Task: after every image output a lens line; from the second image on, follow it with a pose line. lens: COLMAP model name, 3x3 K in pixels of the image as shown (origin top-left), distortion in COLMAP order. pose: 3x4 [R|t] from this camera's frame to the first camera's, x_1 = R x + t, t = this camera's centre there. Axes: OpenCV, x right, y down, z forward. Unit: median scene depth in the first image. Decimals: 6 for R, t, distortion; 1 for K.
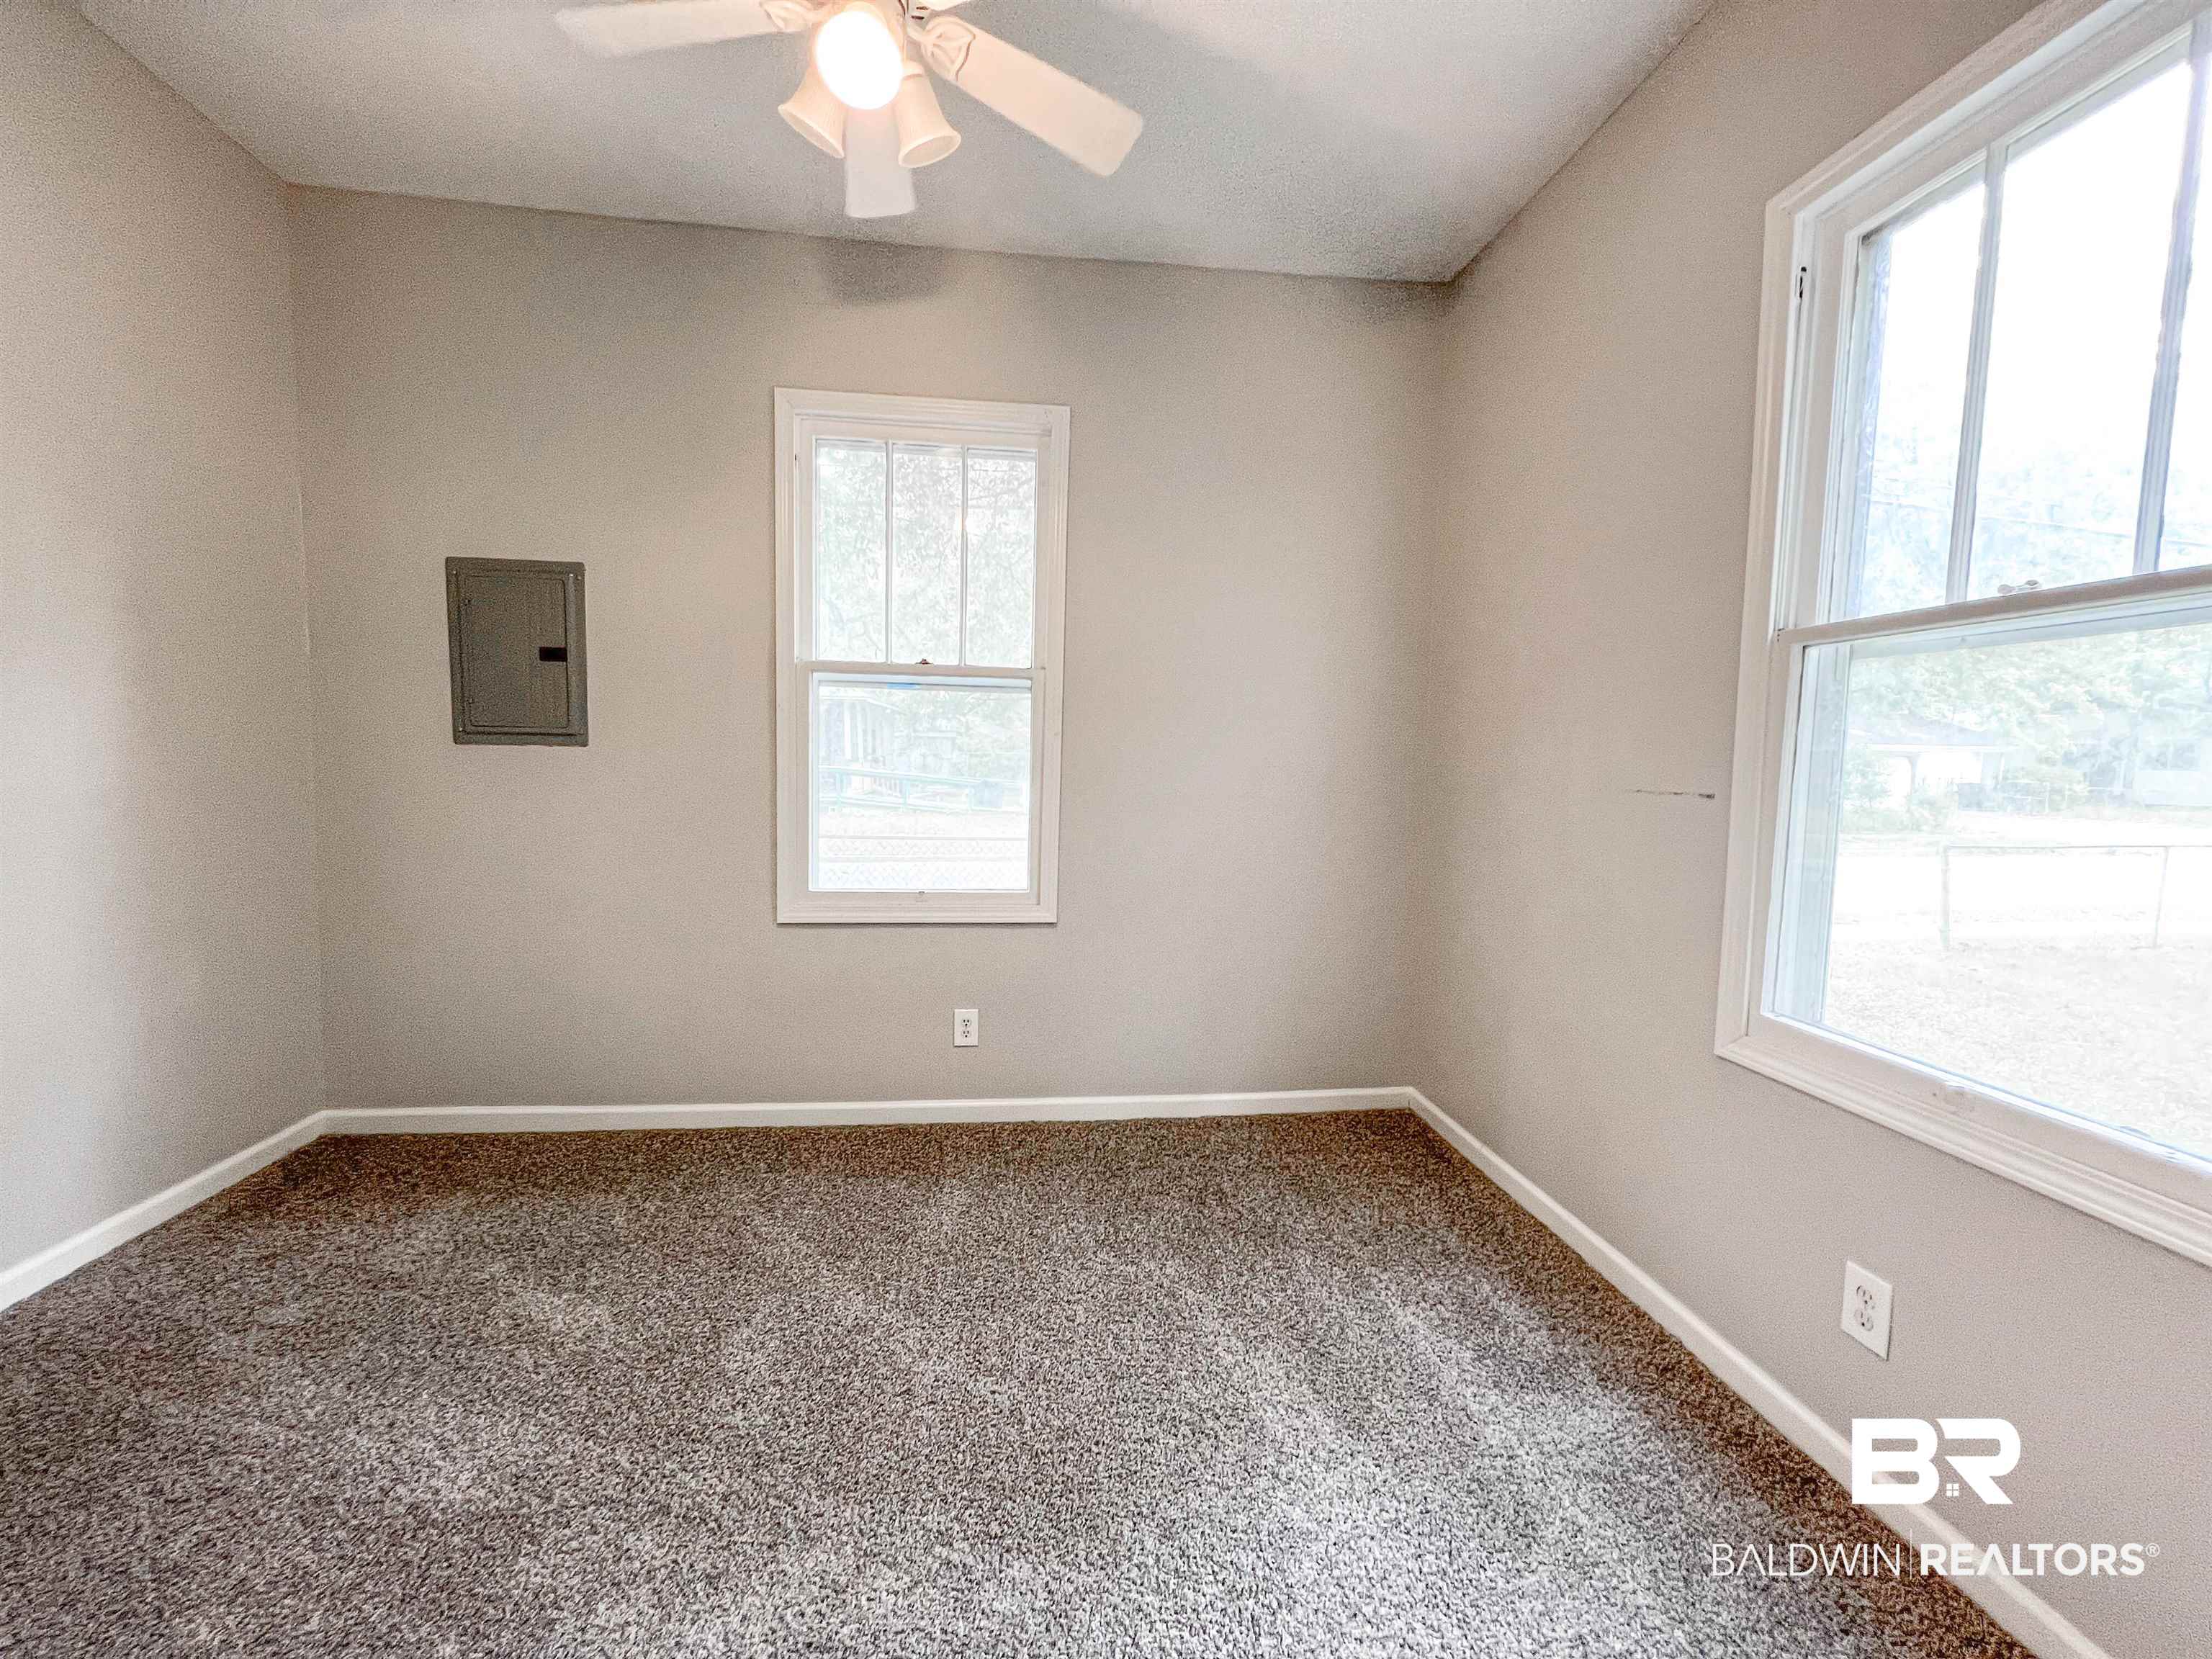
lens RADIAL K [[883.6, 0, 1101.6], [0, 883.6, 843.4], [0, 0, 1]] dist [0.001143, 0.000542]
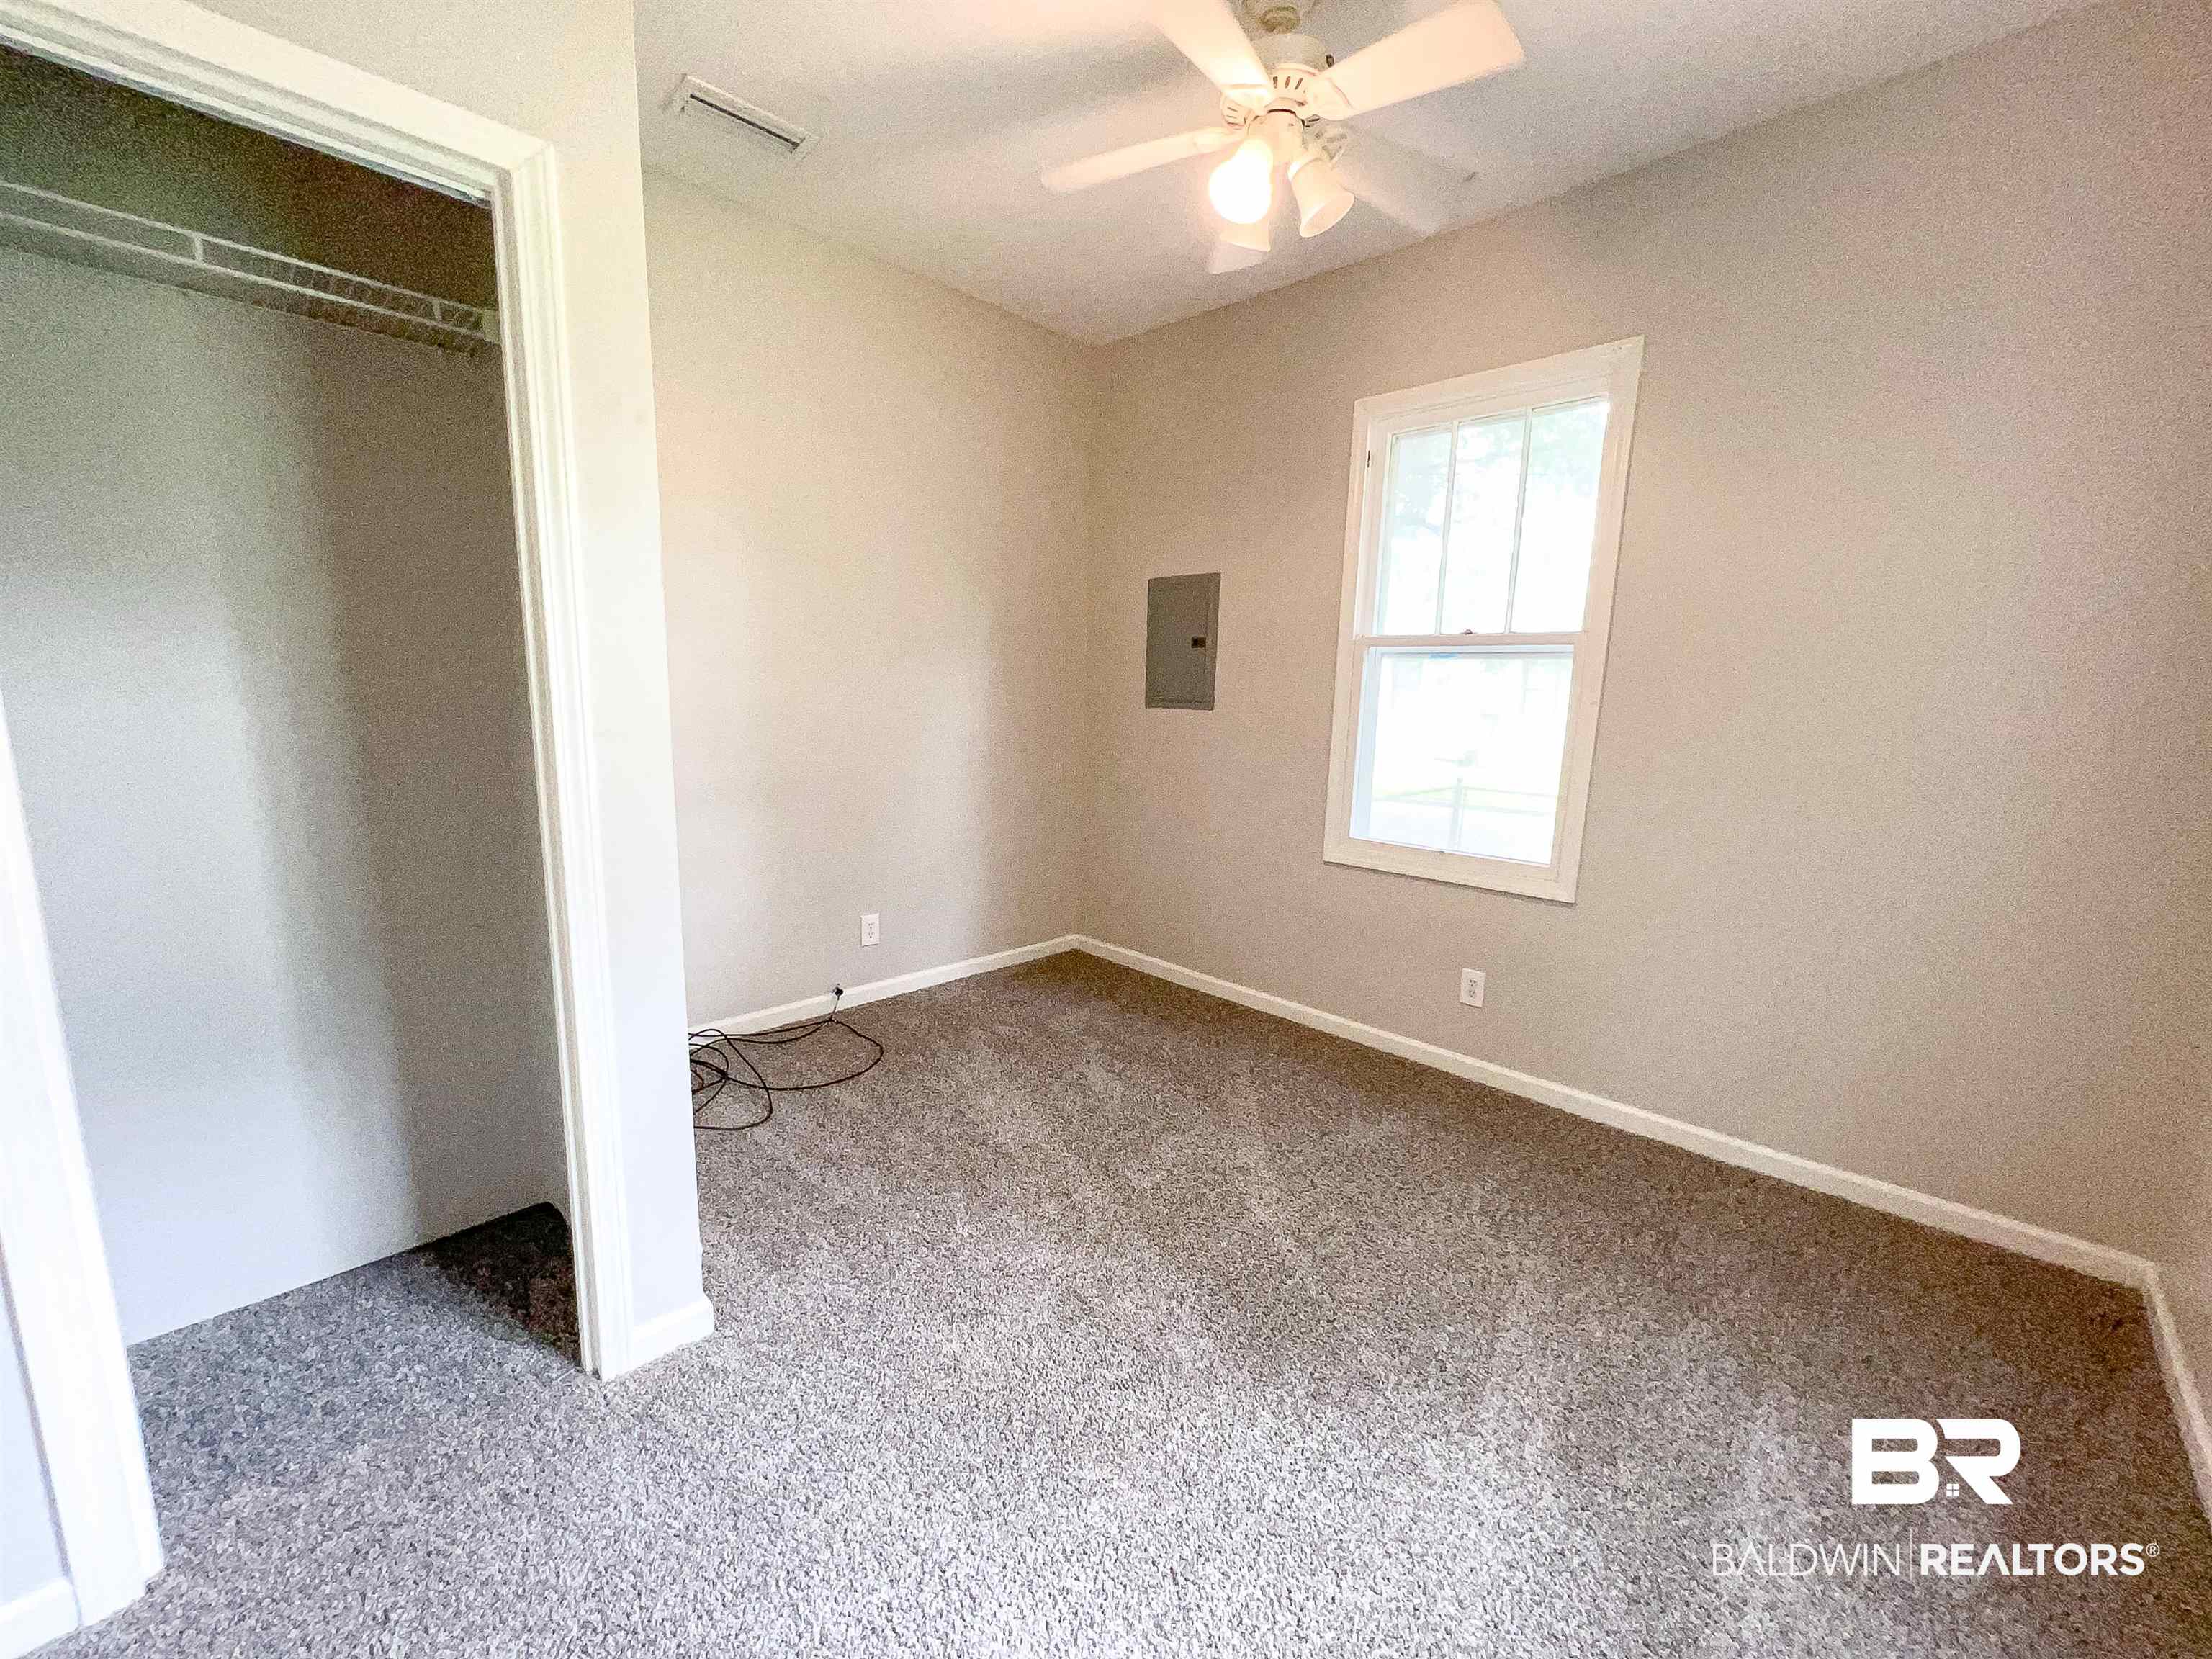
lens RADIAL K [[883.6, 0, 1104.2], [0, 883.6, 844.6], [0, 0, 1]] dist [0.001143, 0.000542]
pose [[0.631239, 0.130340, -0.764558, 0.371813], [-0.083767, 0.991469, 0.099863, -0.027099], [0.771052, 0.001007, 0.636772, 0.010360]]
